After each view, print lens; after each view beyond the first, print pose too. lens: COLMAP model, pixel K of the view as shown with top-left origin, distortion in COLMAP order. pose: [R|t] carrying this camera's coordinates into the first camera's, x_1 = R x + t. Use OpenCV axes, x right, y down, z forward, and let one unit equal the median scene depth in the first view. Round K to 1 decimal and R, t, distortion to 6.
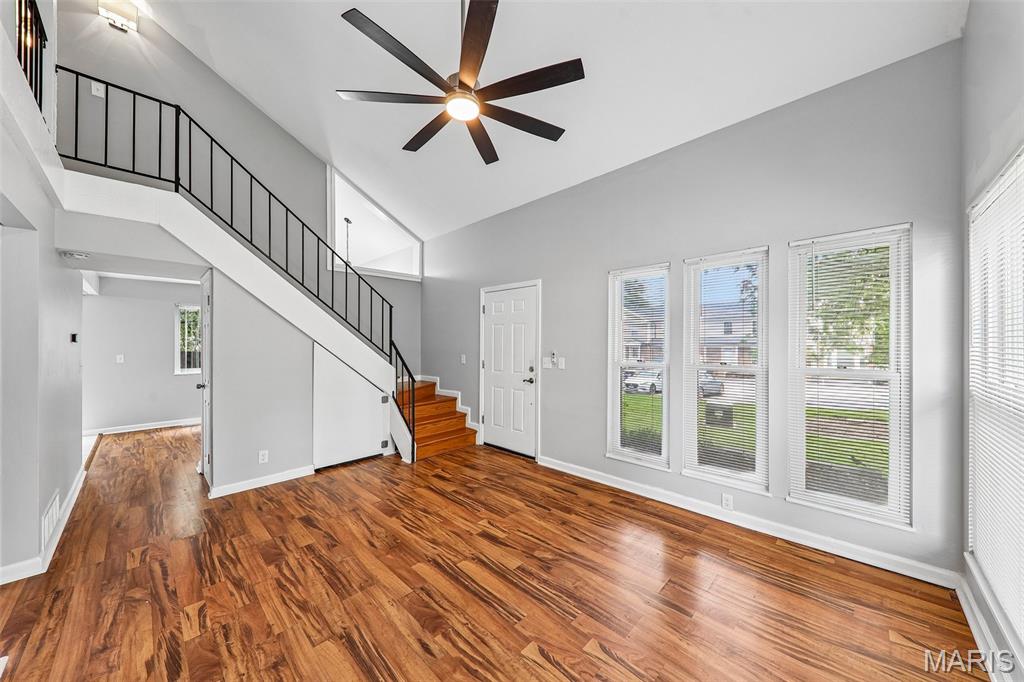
lens RADIAL K [[355.8, 0, 510.6], [0, 355.8, 342.7], [0, 0, 1]] dist [0.020262, -0.008339]
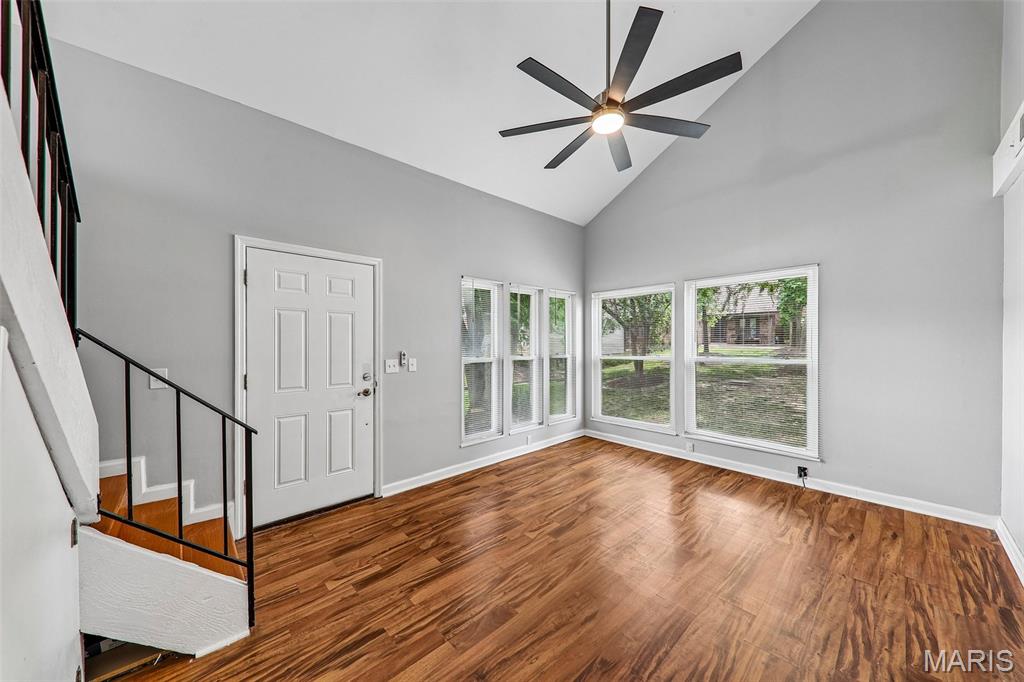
lens RADIAL K [[355.8, 0, 510.6], [0, 355.8, 342.7], [0, 0, 1]] dist [0.020262, -0.008339]
pose [[0.054775, -0.001861, 0.998497, -0.842171], [-0.000095, 0.999998, 0.001869, 0.002978], [-0.998499, -0.000197, 0.054775, 0.842414]]
